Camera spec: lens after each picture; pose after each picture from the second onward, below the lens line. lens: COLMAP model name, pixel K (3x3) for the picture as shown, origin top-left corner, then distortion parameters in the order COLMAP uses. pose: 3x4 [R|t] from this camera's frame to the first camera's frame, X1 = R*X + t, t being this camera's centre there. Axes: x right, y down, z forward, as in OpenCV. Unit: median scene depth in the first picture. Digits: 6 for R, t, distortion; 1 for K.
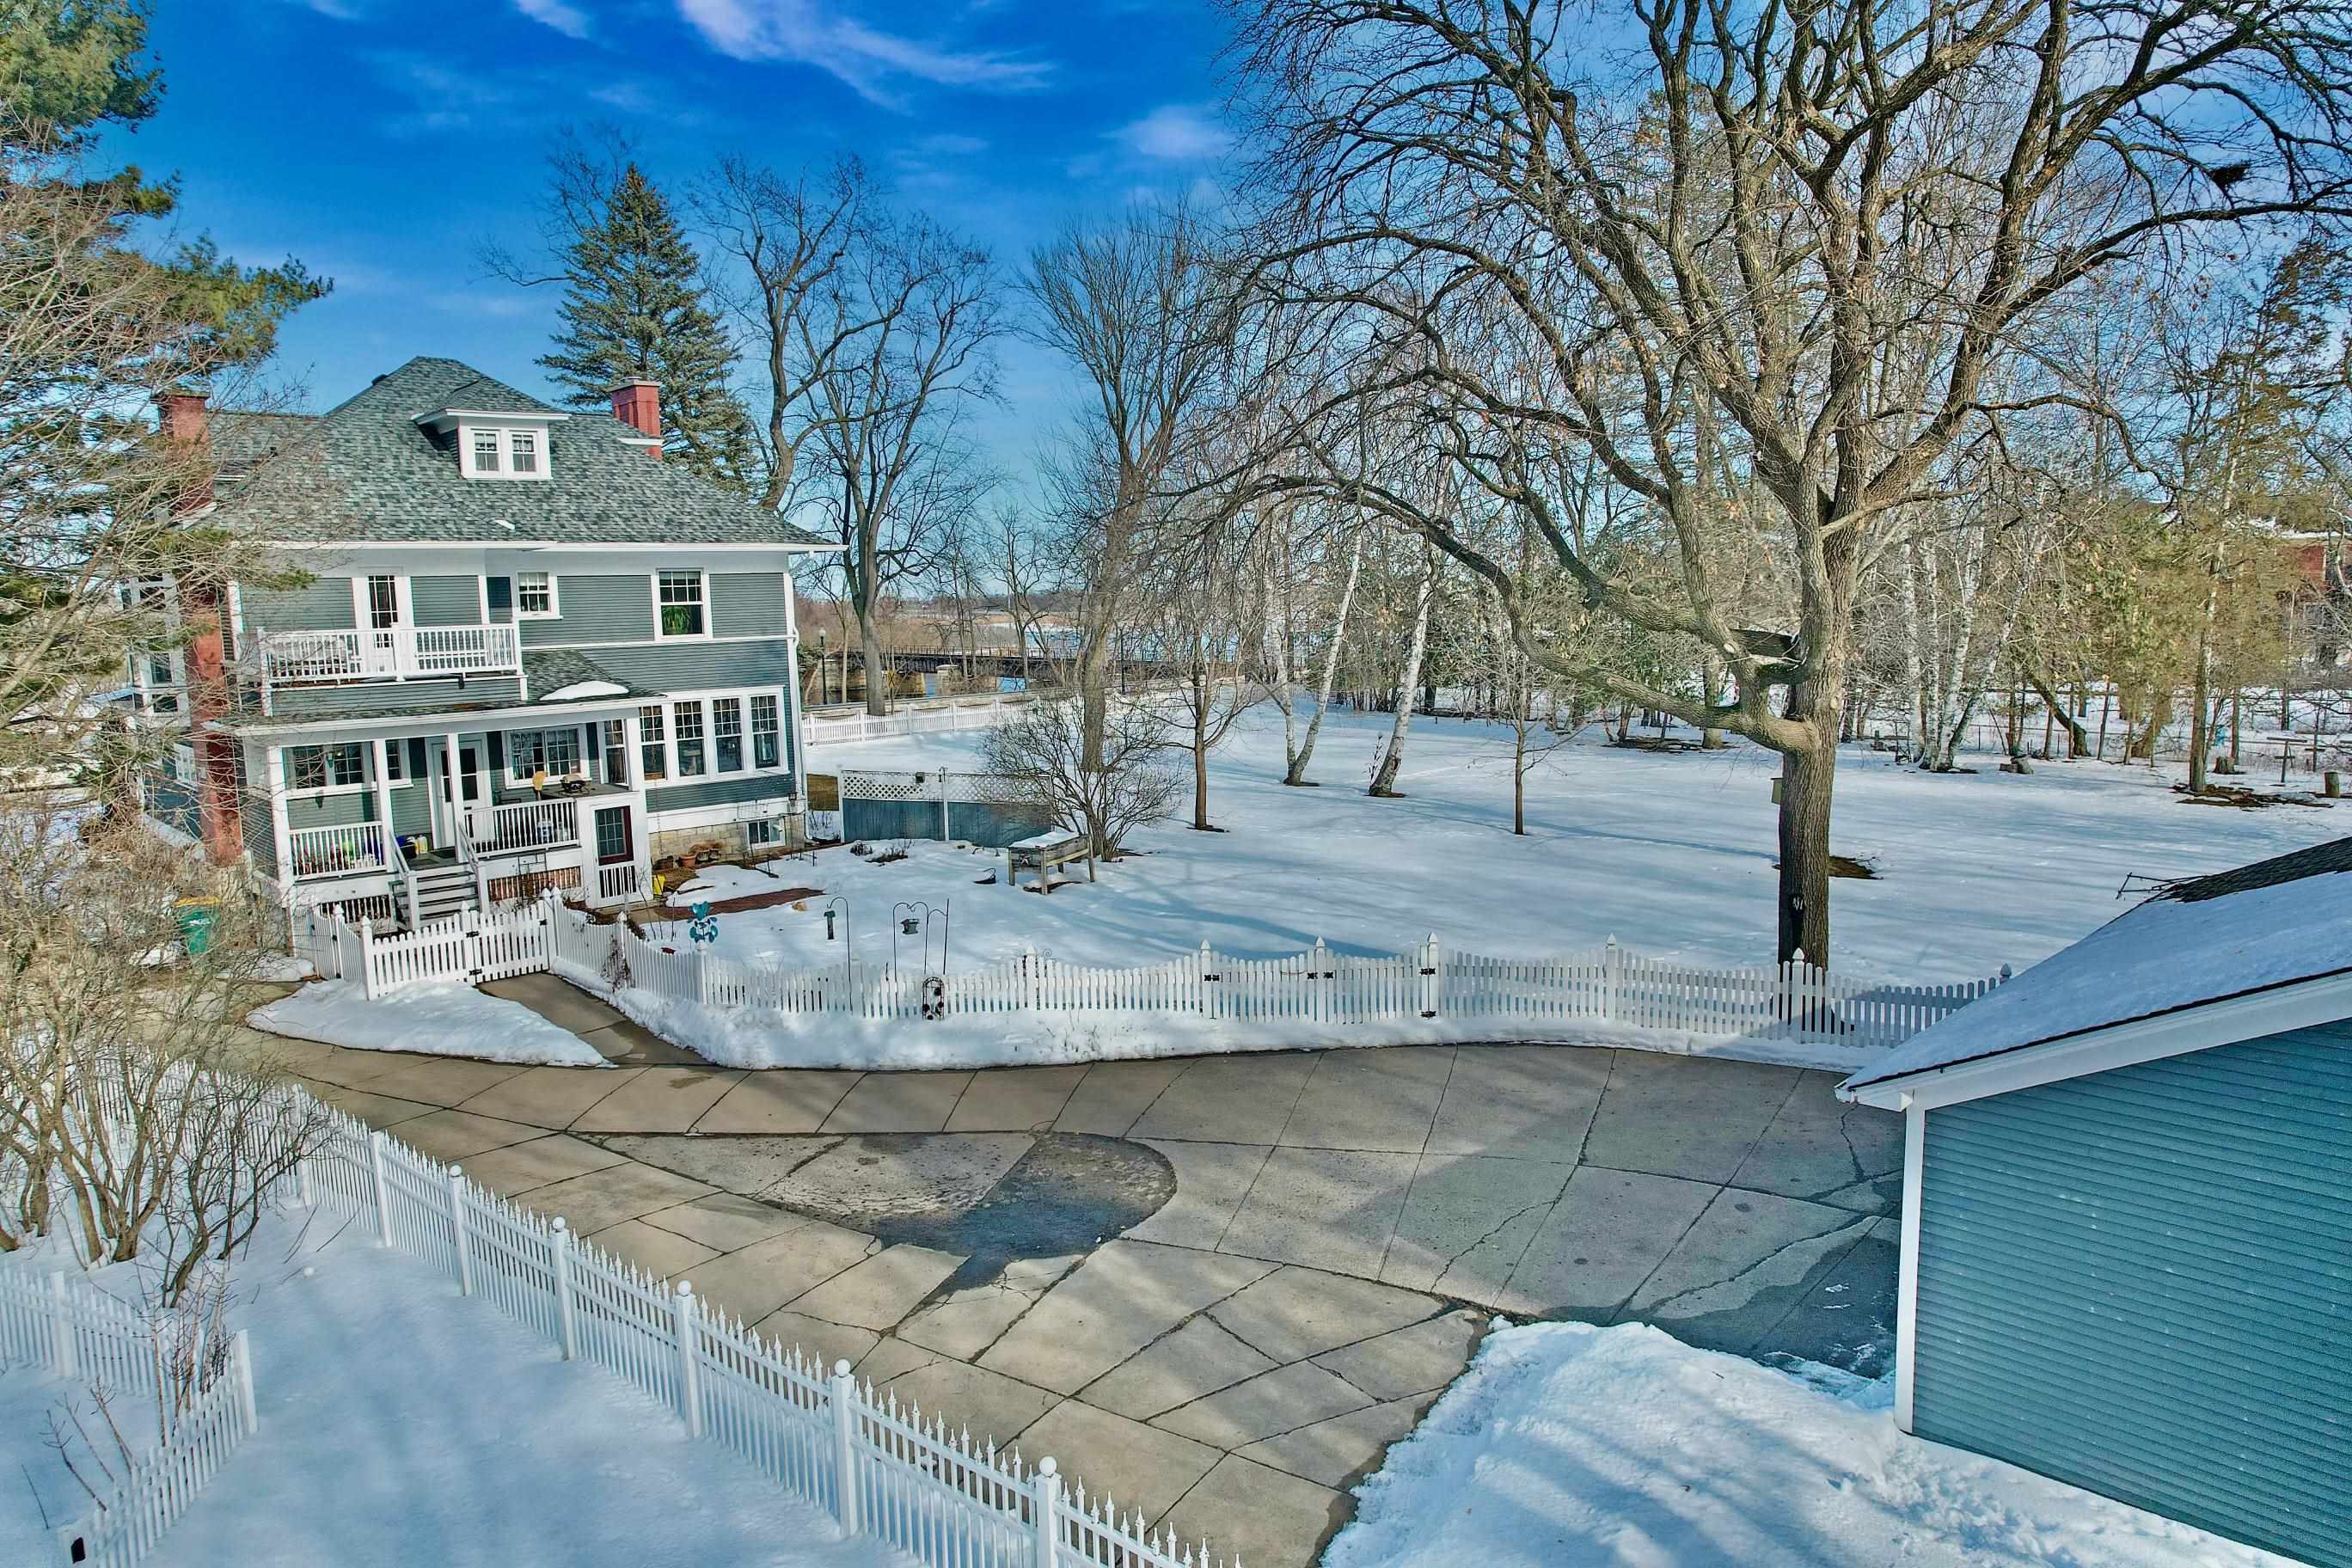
lens RADIAL K [[1550.4, 0, 1179.3], [0, 1550.4, 786.2], [0, 0, 1]] dist [-0.037279, 0.011196]
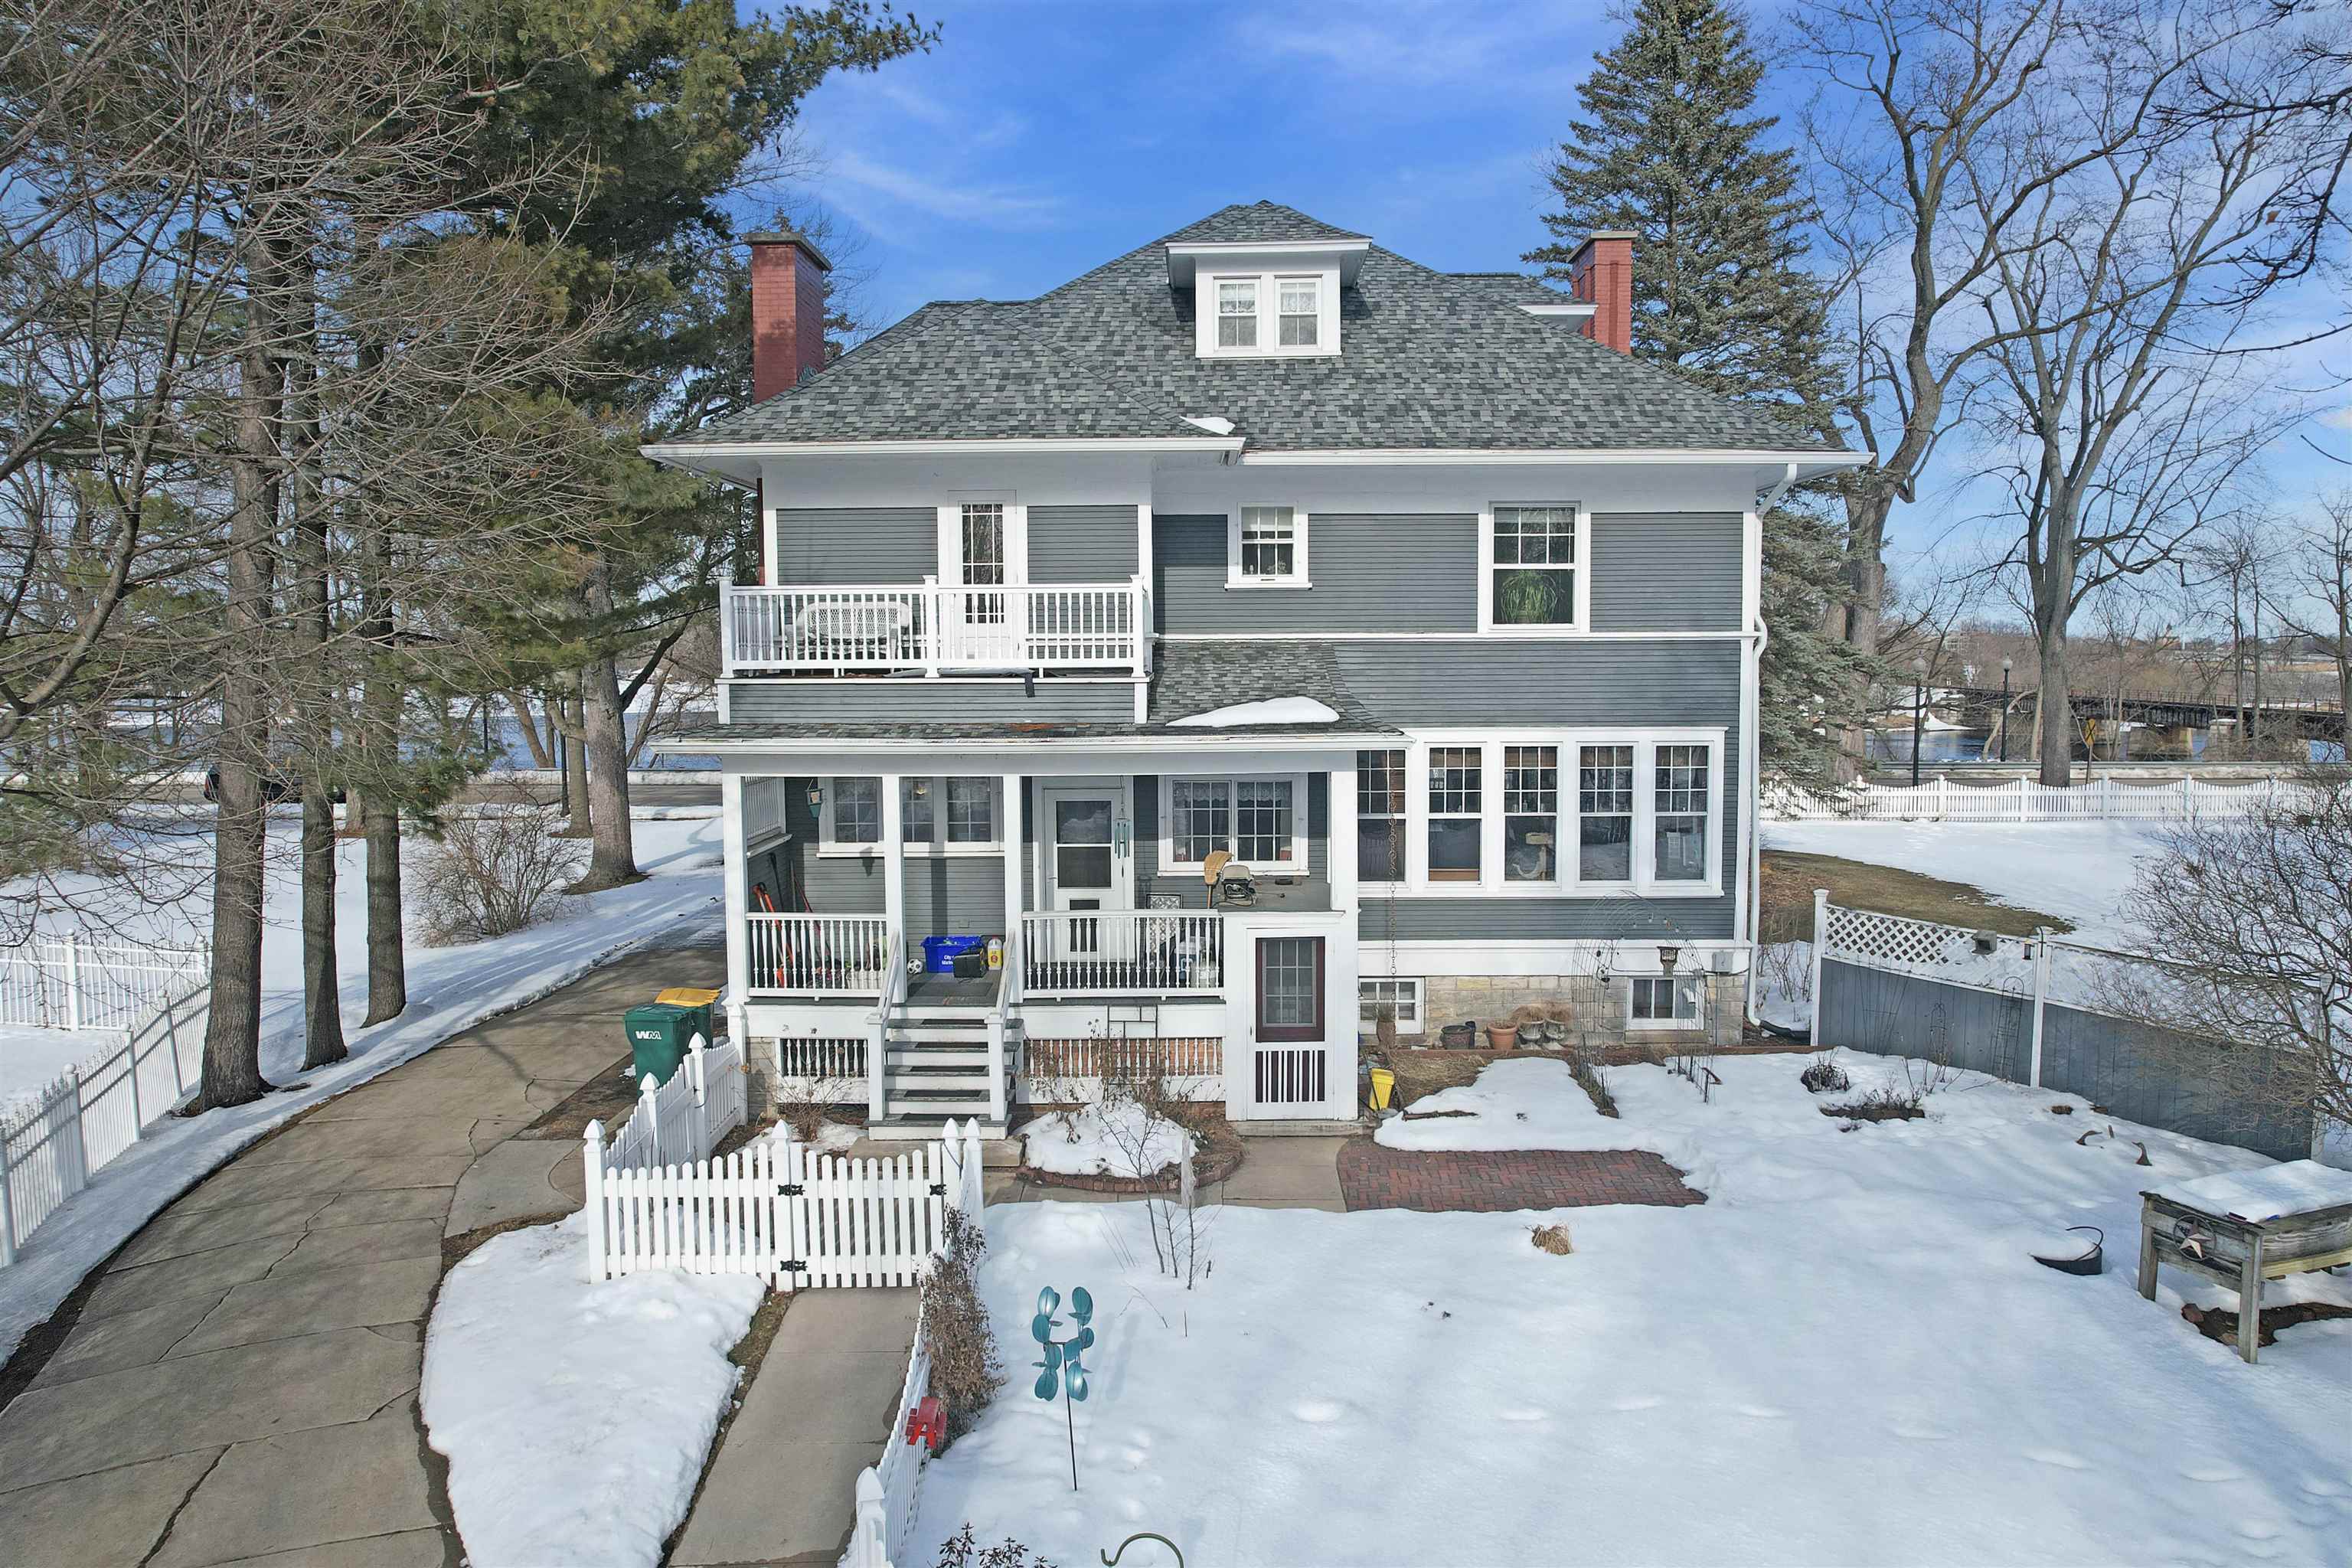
lens RADIAL K [[1550.4, 0, 1180.4], [0, 1550.4, 781.0], [0, 0, 1]] dist [-0.037279, 0.011196]
pose [[0.724941, 0.080424, -0.684100, -0.033842], [-0.098519, 0.995056, 0.012579, -0.038906], [0.681729, 0.058278, 0.729280, 0.540656]]
